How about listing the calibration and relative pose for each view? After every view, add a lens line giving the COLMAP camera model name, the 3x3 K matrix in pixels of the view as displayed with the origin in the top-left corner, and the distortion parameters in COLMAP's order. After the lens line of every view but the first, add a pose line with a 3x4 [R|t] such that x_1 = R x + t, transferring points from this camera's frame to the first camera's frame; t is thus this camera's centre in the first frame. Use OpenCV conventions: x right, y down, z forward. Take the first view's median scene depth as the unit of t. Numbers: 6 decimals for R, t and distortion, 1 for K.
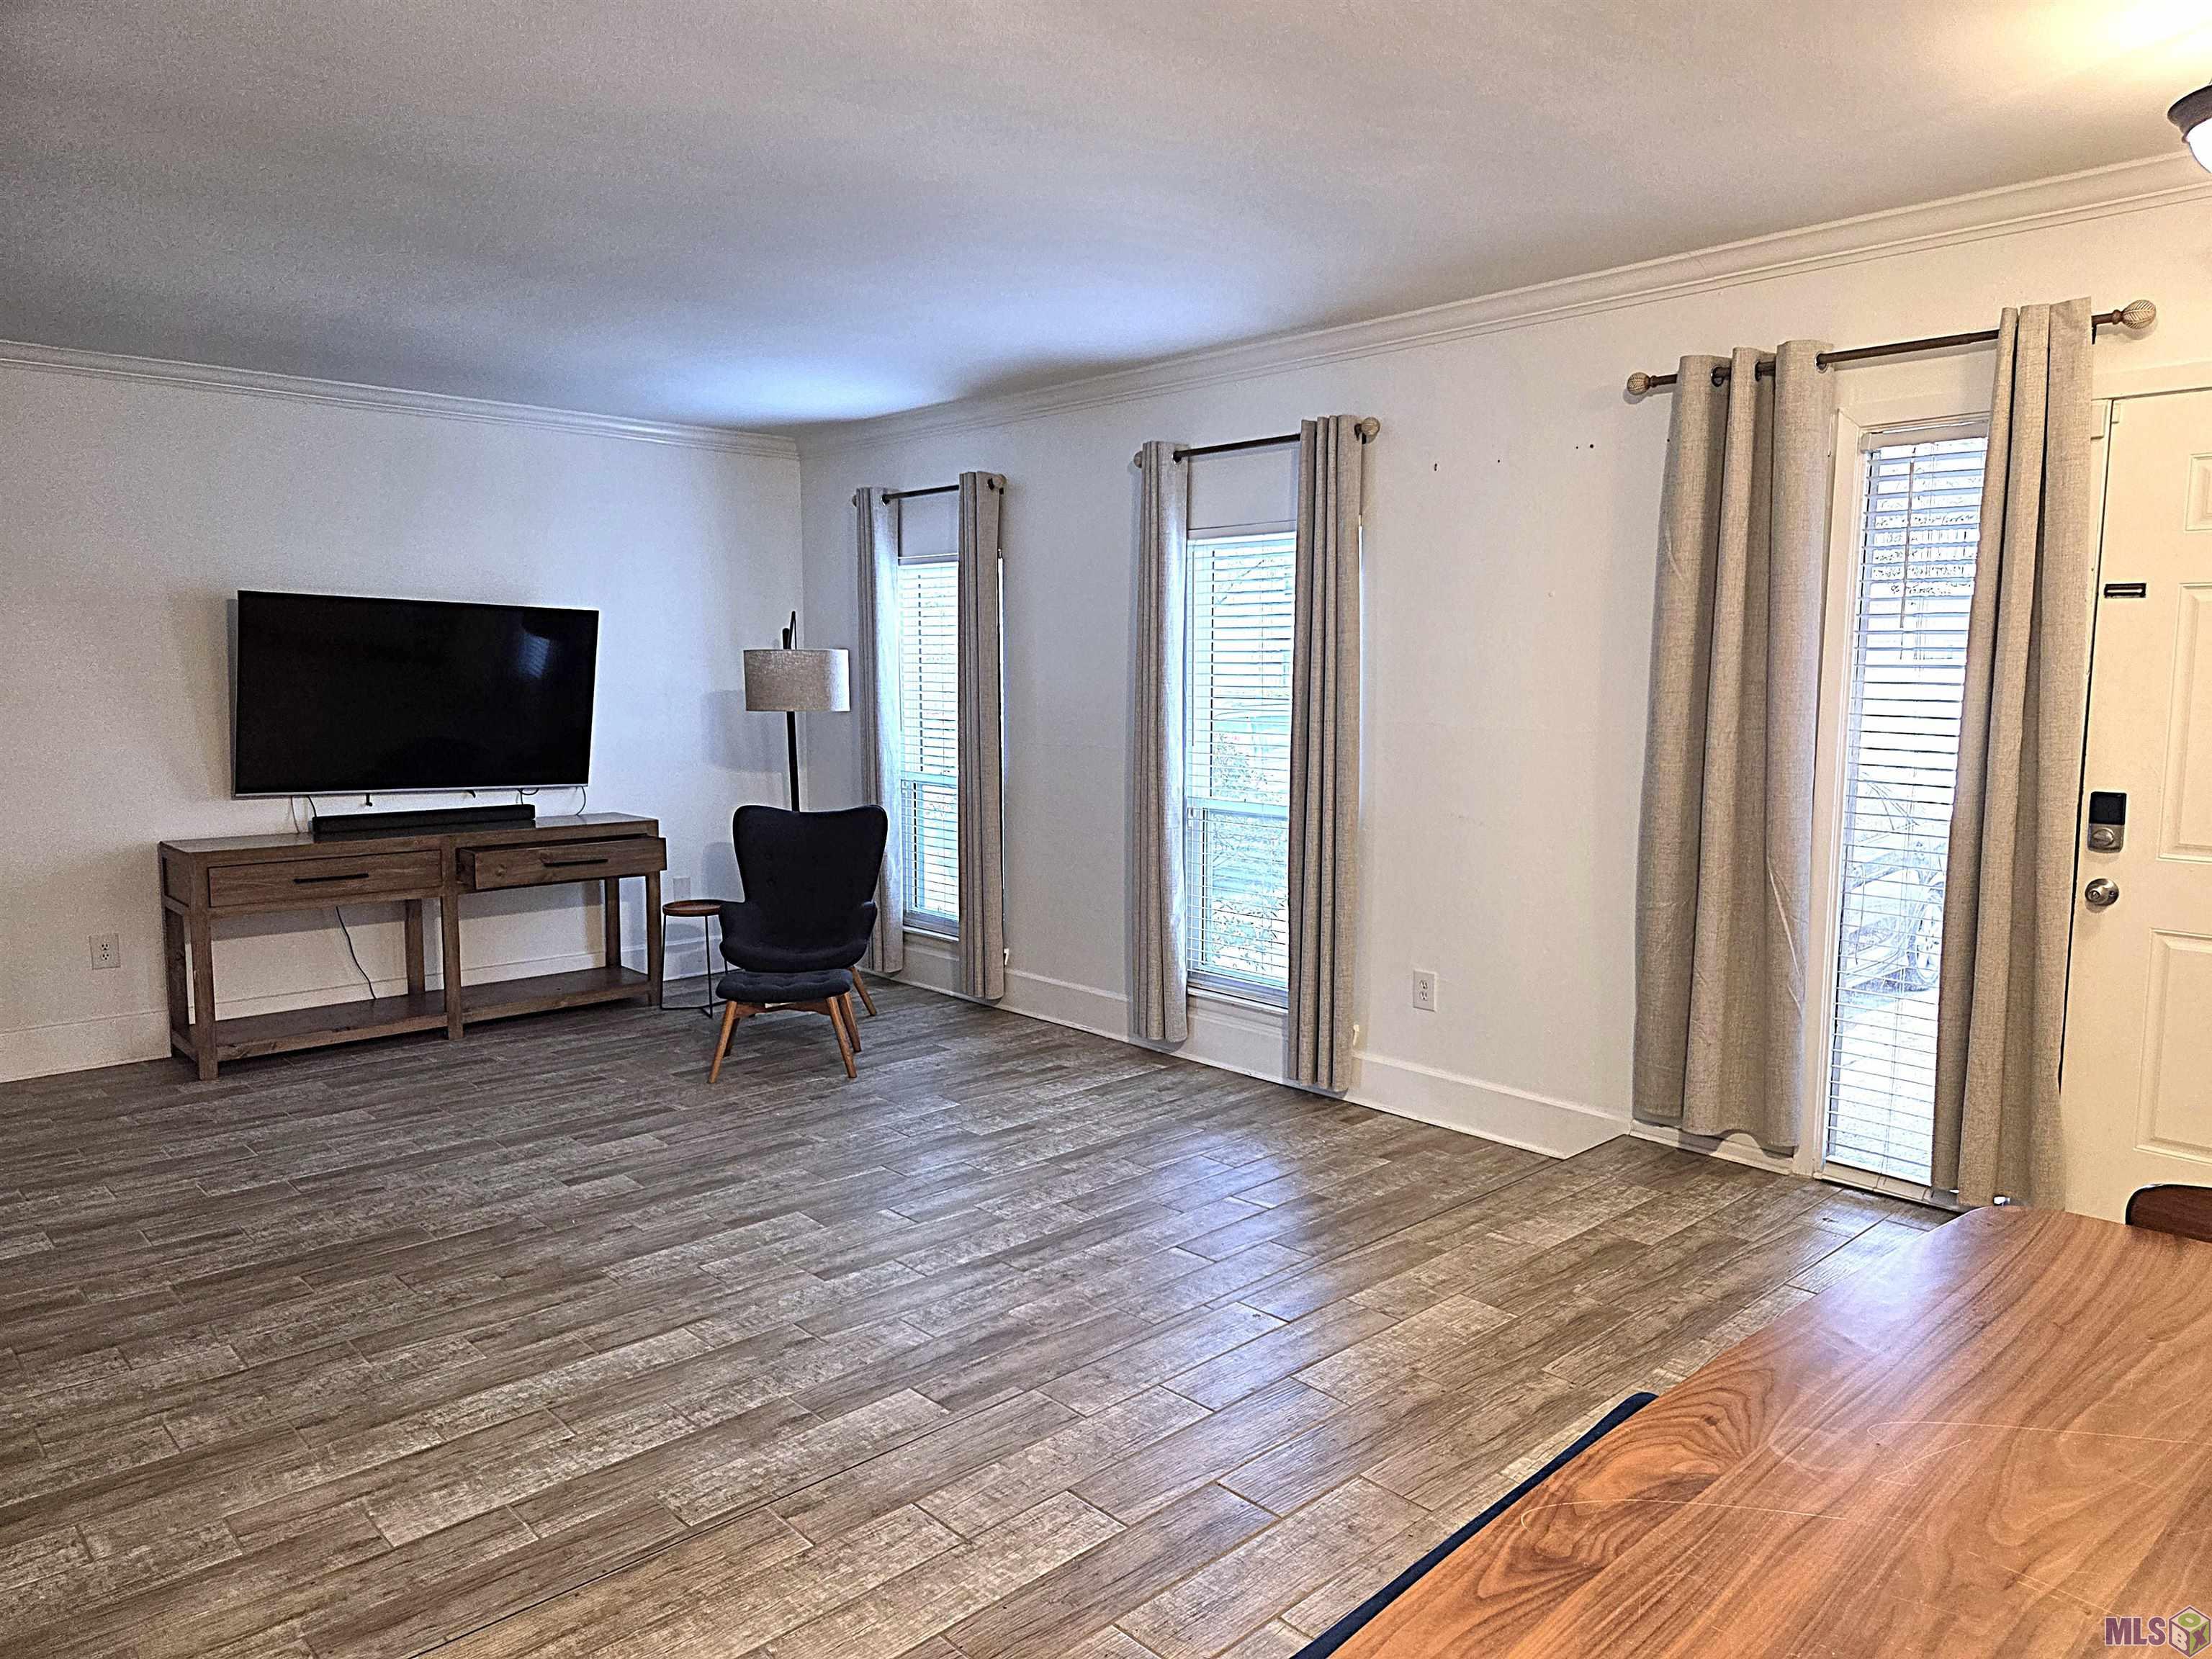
lens RADIAL K [[1481.2, 0, 1108.4], [0, 1481.2, 821.7], [0, 0, 1]] dist [0.071795, -0.057202]
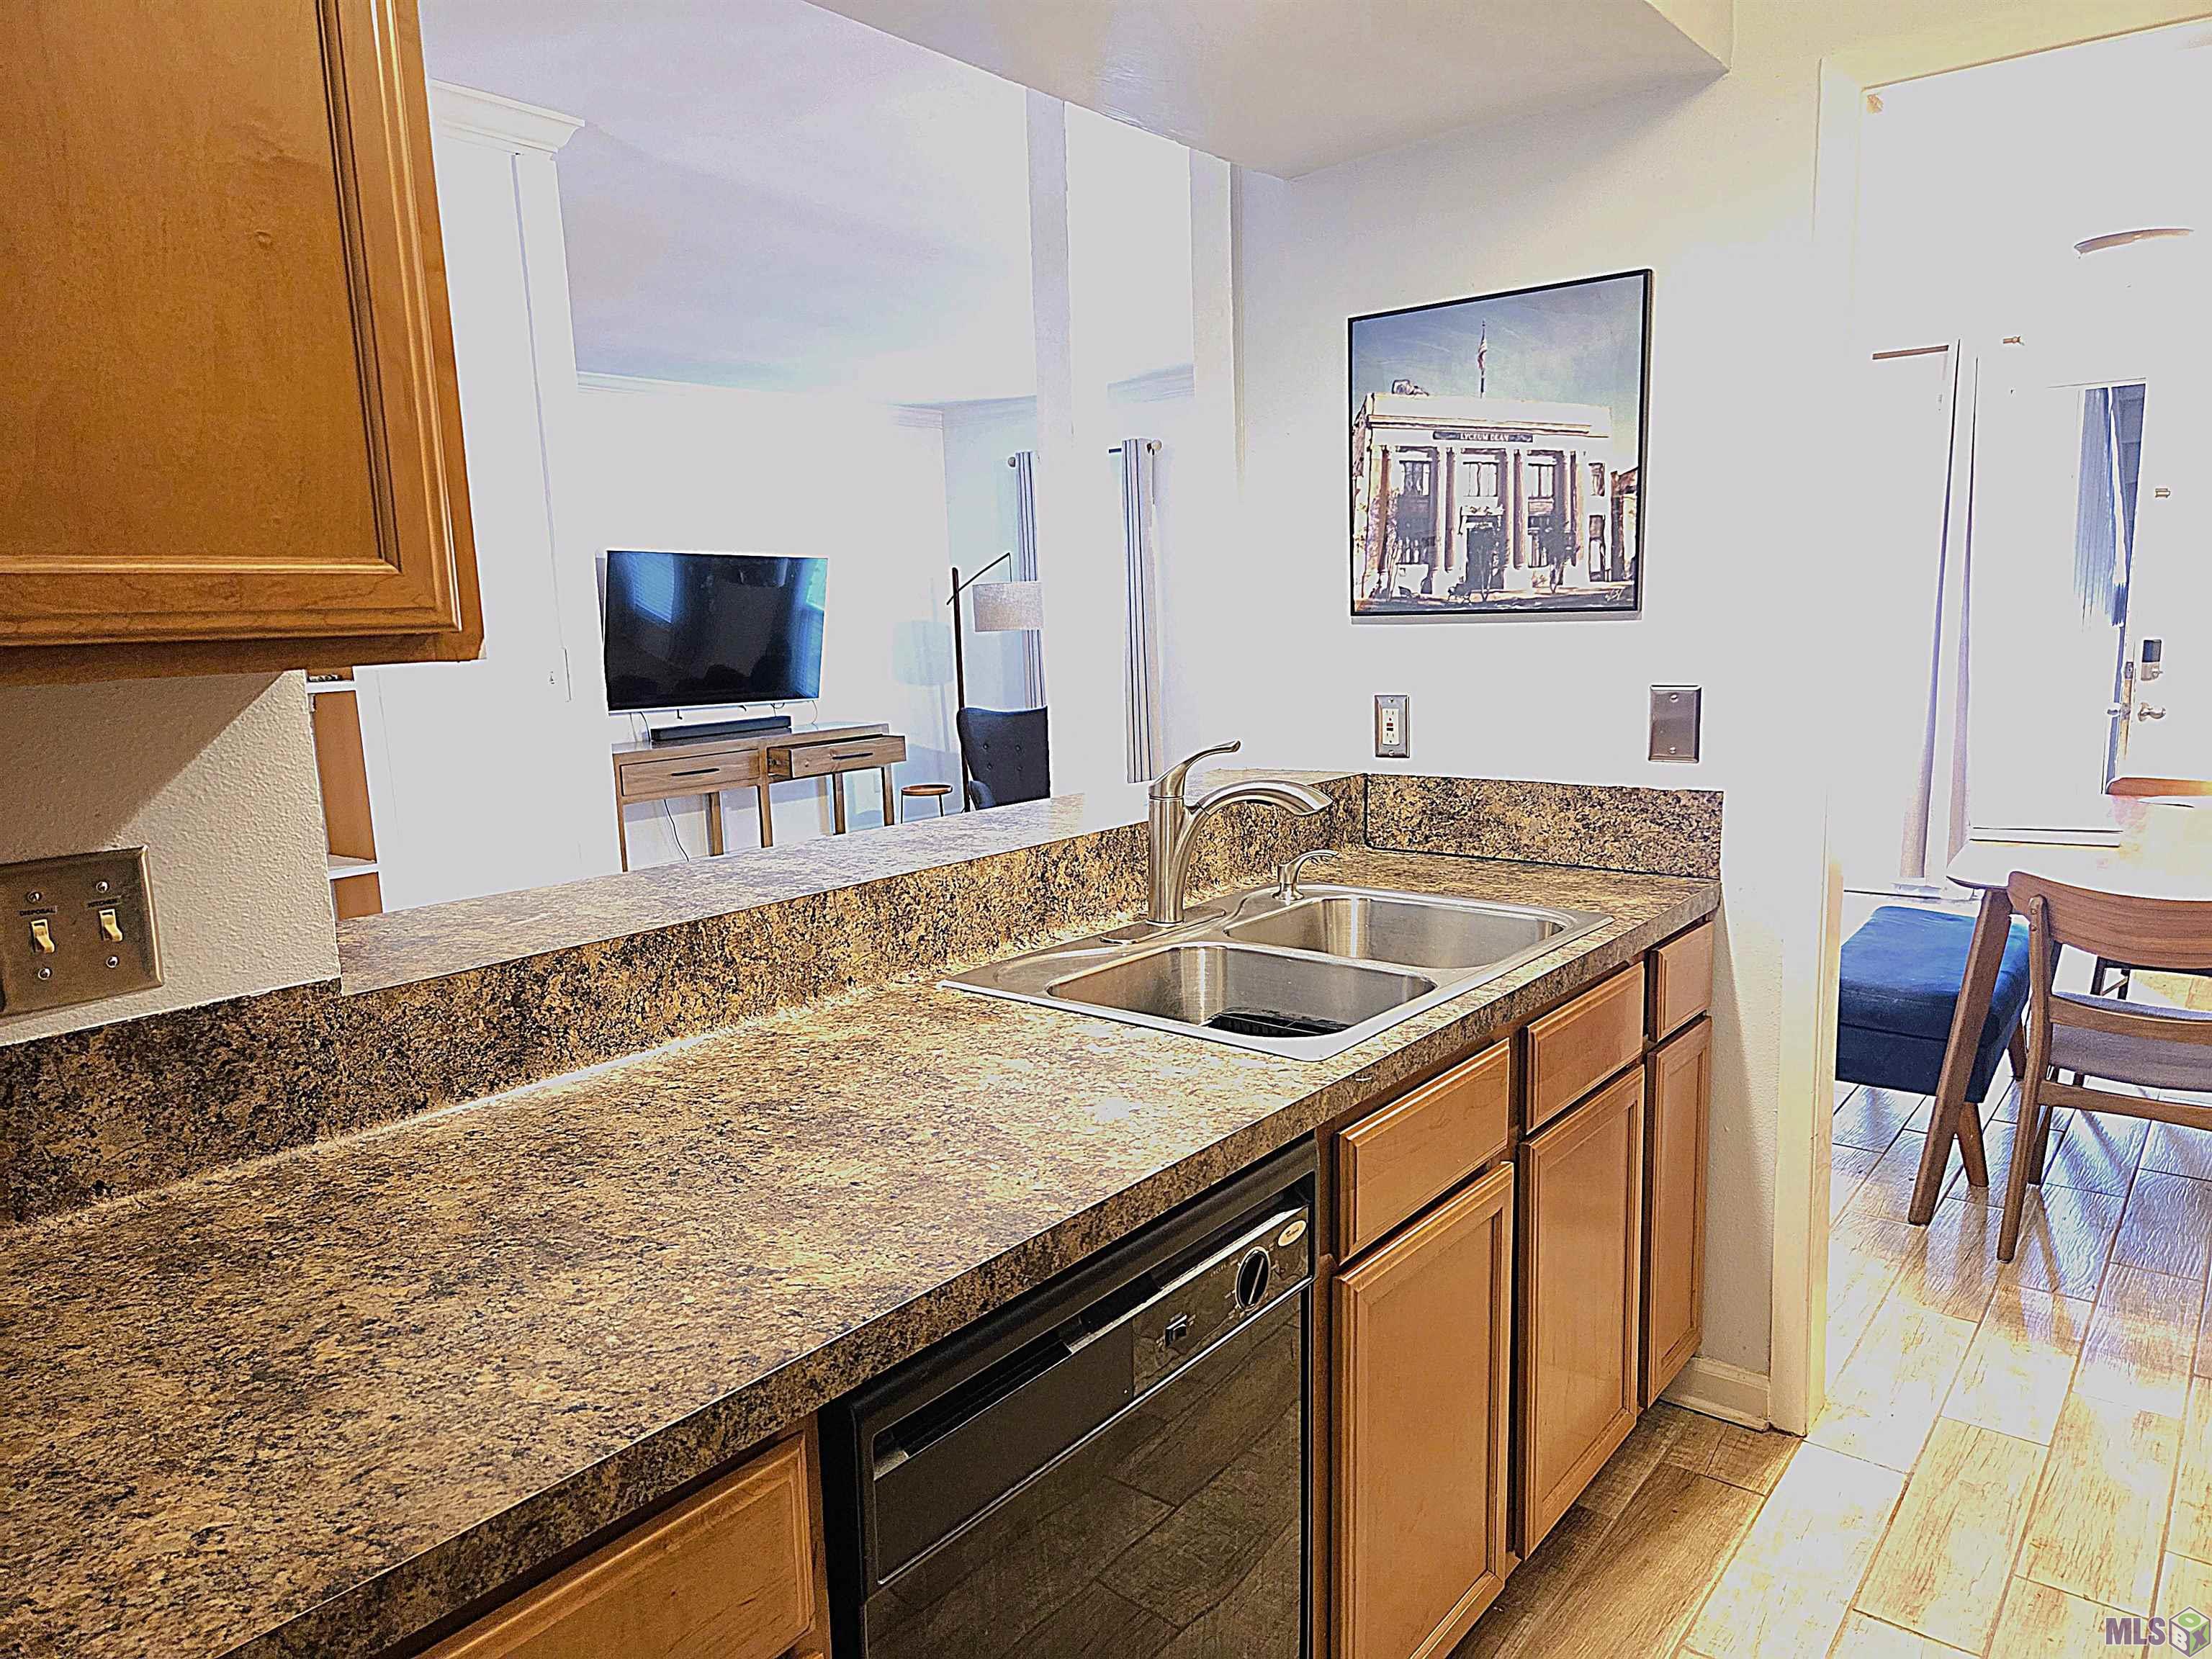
lens RADIAL K [[1481.2, 0, 1079.4], [0, 1481.2, 819.7], [0, 0, 1]] dist [0.071795, -0.057202]
pose [[0.990819, -0.058276, 0.121990, -0.404337], [0.053525, 0.997688, 0.041876, 0.049817], [-0.124148, -0.034963, 0.991648, -0.366869]]
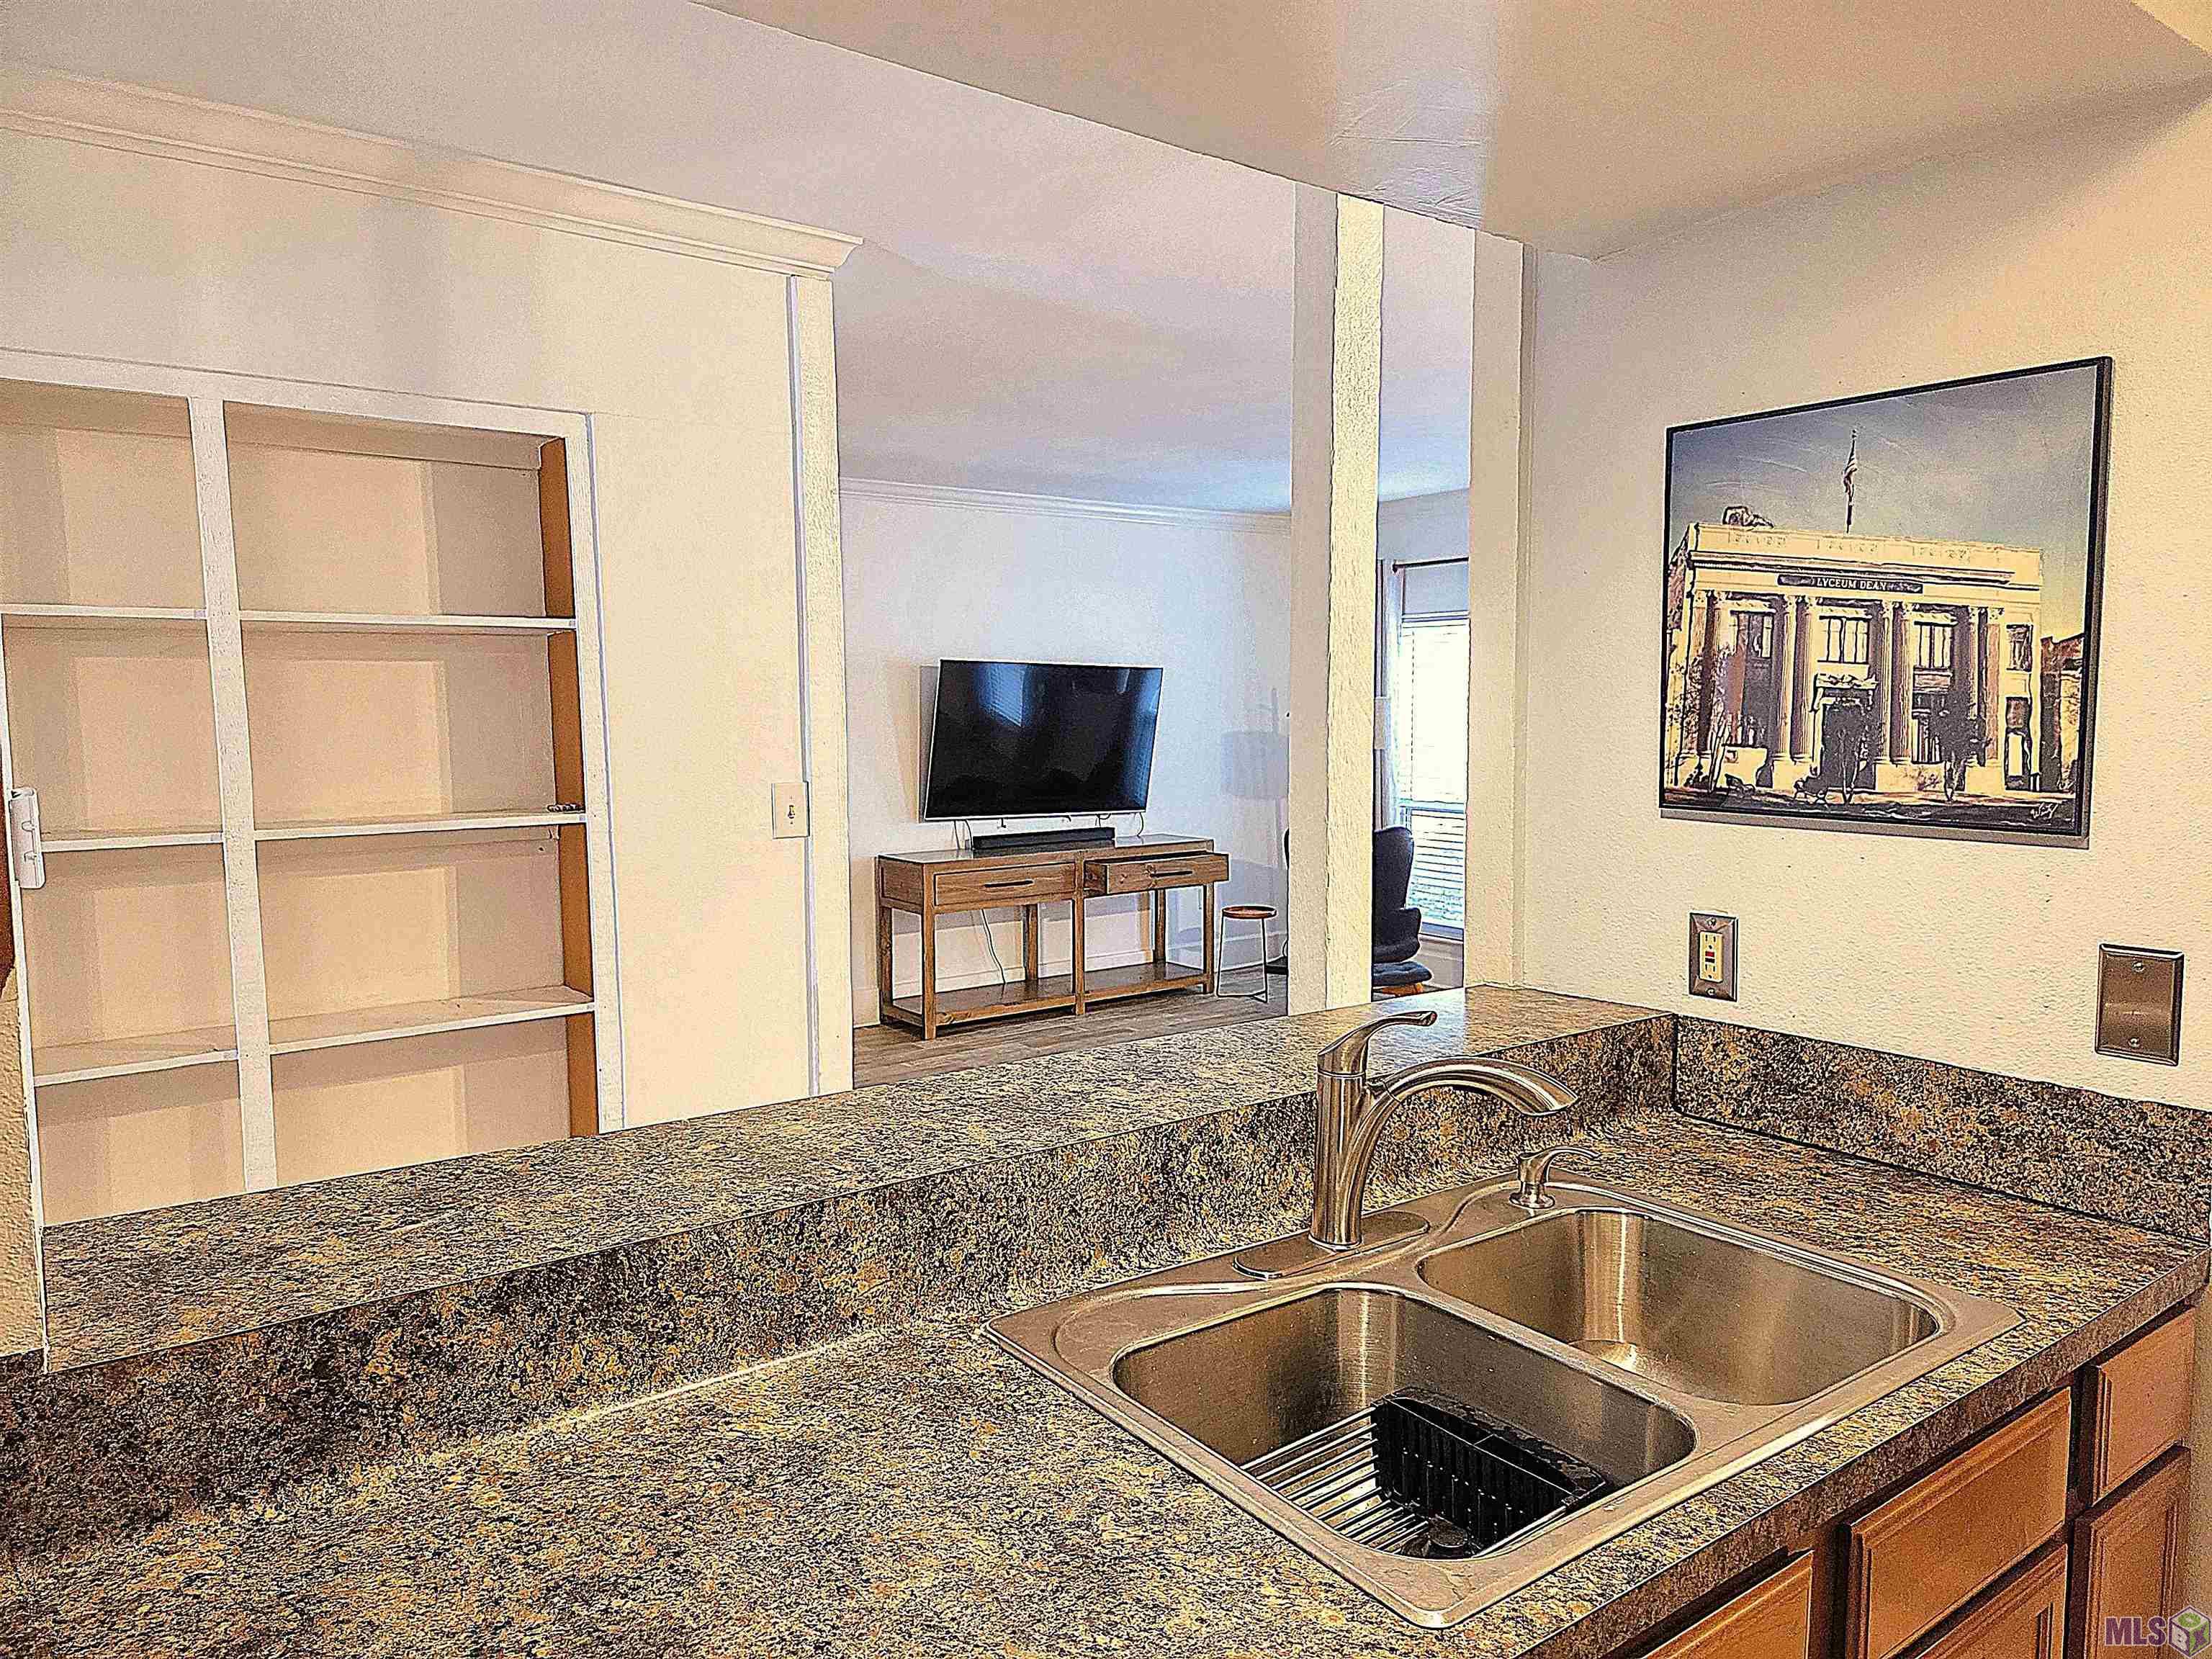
lens RADIAL K [[1481.2, 0, 1095.2], [0, 1481.2, 815.3], [0, 0, 1]] dist [0.071795, -0.057202]
pose [[0.992930, -0.003545, -0.118647, -0.344184], [0.000127, 0.999585, -0.028805, 0.018602], [0.118700, 0.028587, 0.992519, -0.273623]]
